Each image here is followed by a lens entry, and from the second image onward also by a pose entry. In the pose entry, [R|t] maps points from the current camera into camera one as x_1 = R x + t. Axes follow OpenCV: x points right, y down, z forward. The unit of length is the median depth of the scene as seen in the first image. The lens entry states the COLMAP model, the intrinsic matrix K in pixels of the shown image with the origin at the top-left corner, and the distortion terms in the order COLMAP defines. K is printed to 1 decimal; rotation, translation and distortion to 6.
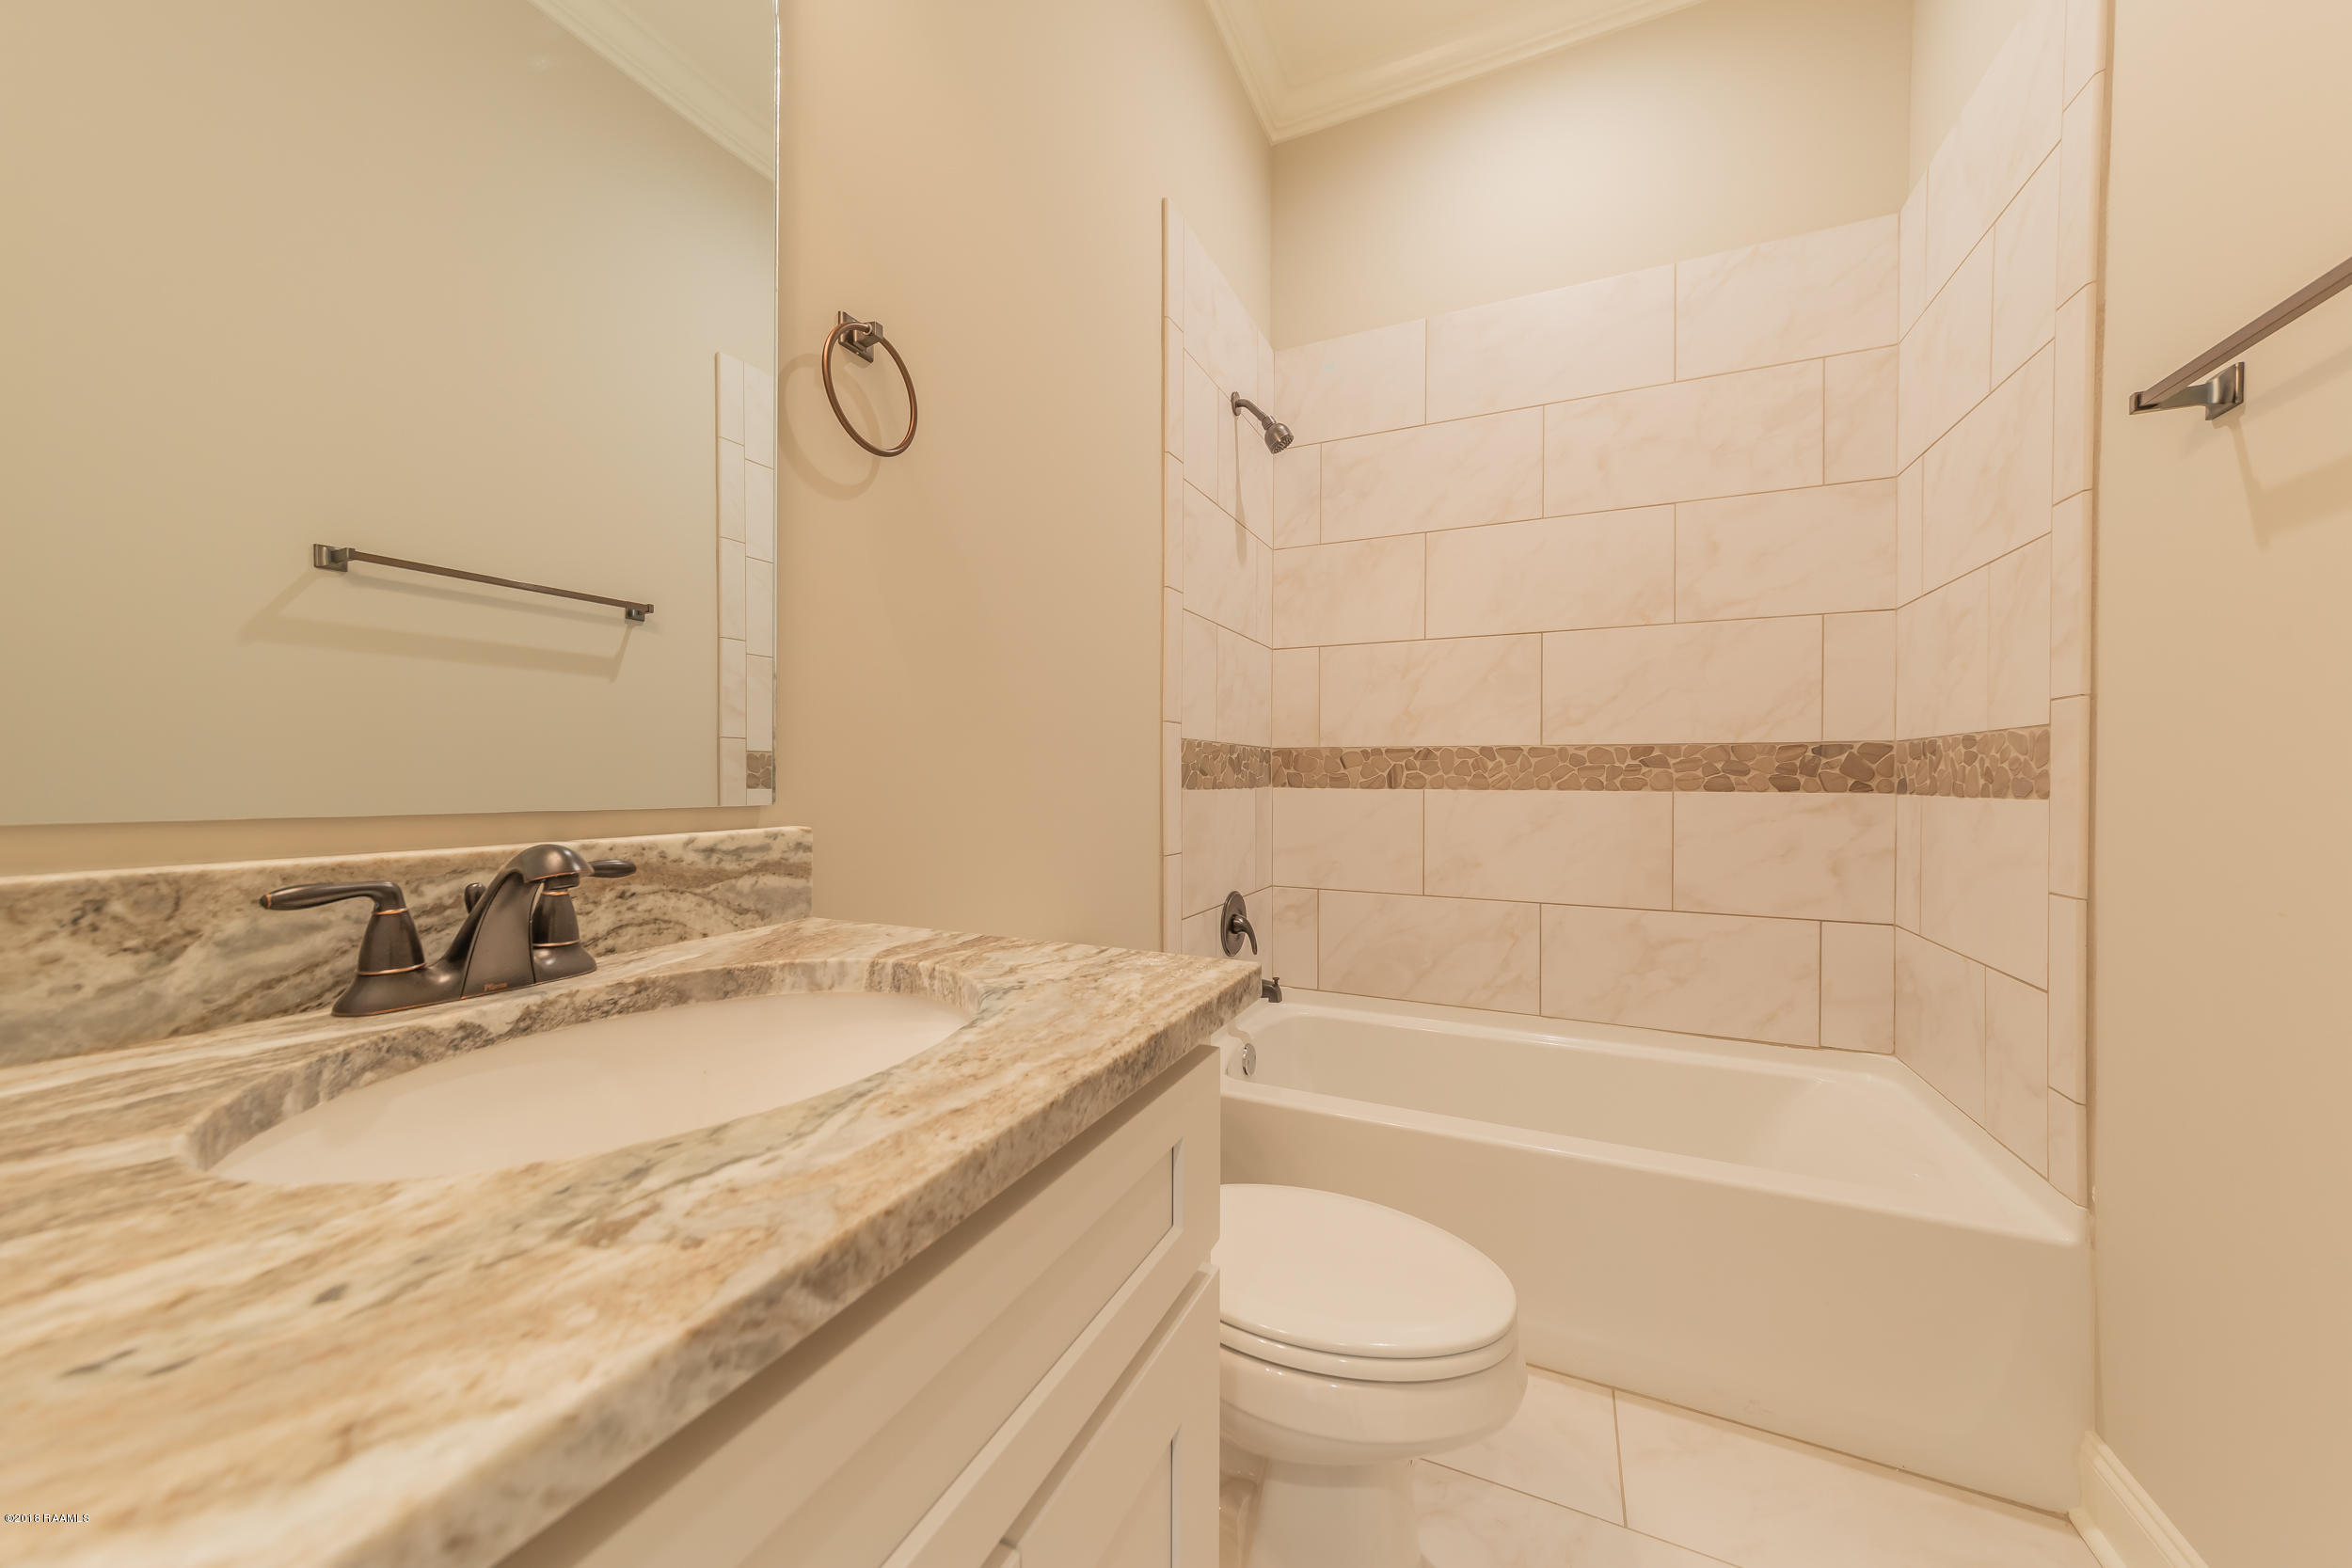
lens RADIAL K [[831.1, 0, 1168.7], [0, 831.1, 776.1], [0, 0, 1]] dist [0.005892, 0.000081]
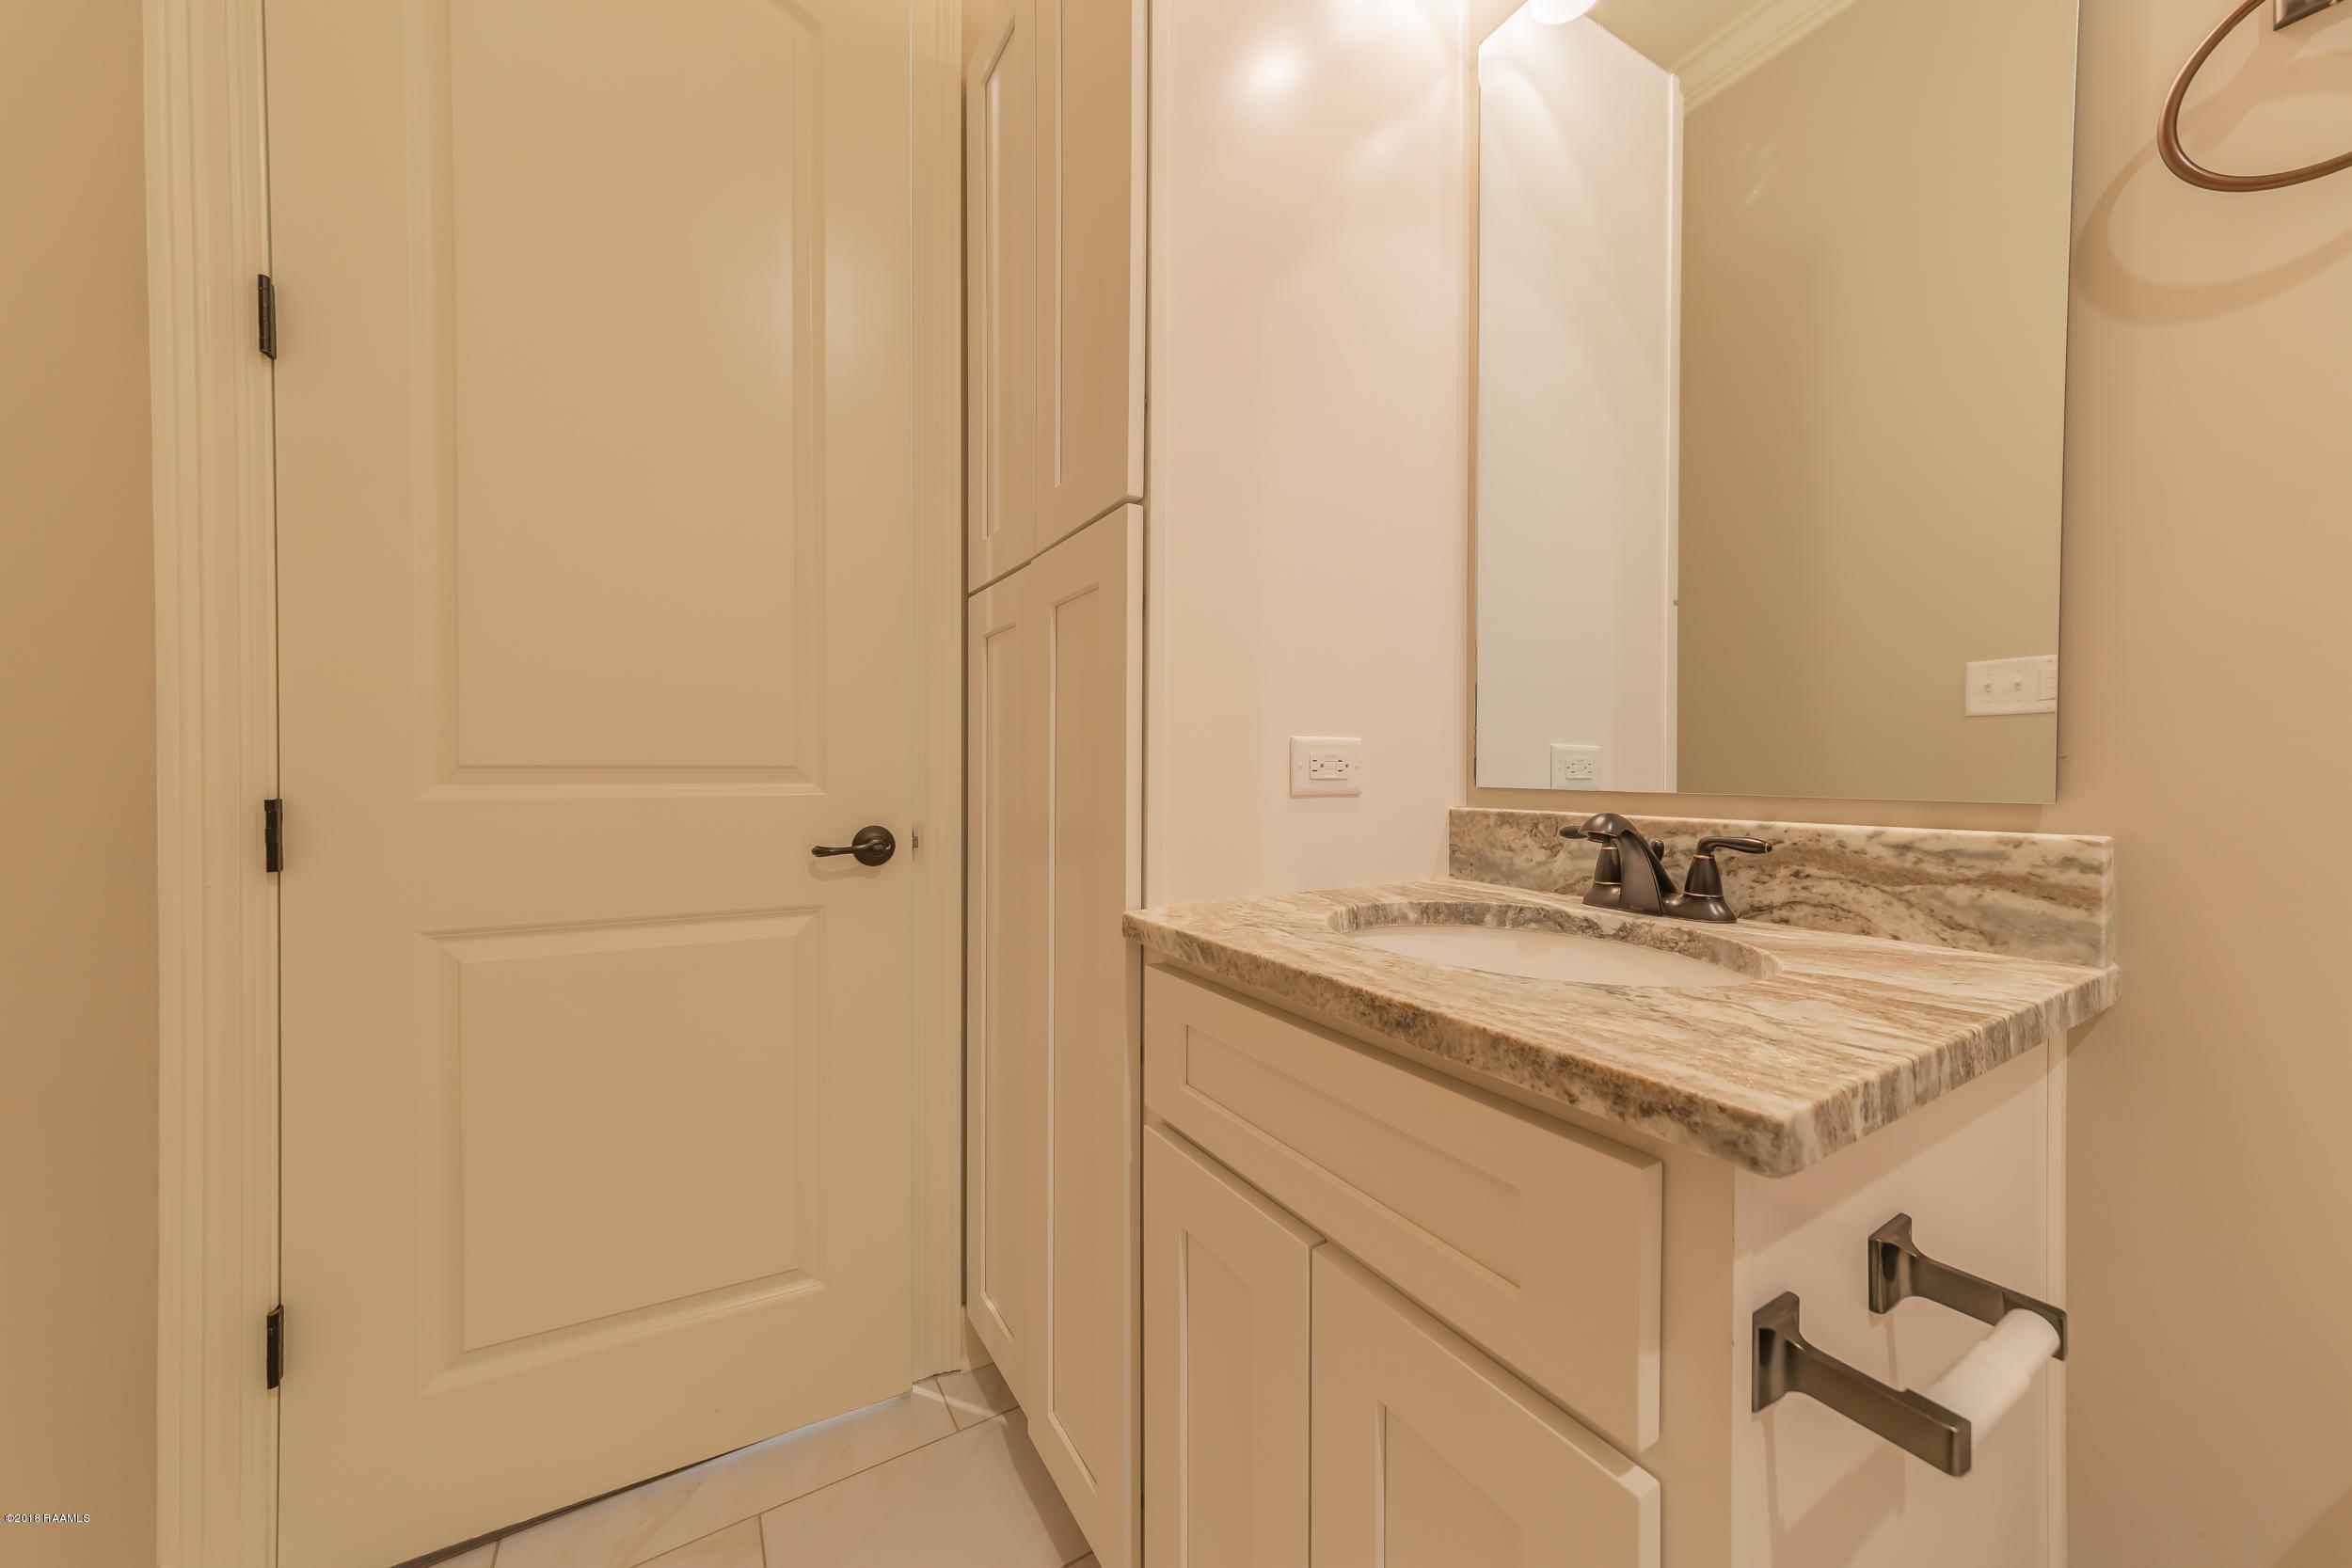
lens RADIAL K [[831.1, 0, 1168.7], [0, 831.1, 776.1], [0, 0, 1]] dist [0.005892, 0.000081]
pose [[-0.560212, 0.006090, -0.828327, 0.708403], [0.001771, 0.999979, 0.006154, 0.003814], [0.828347, 0.001980, -0.560212, 0.901727]]
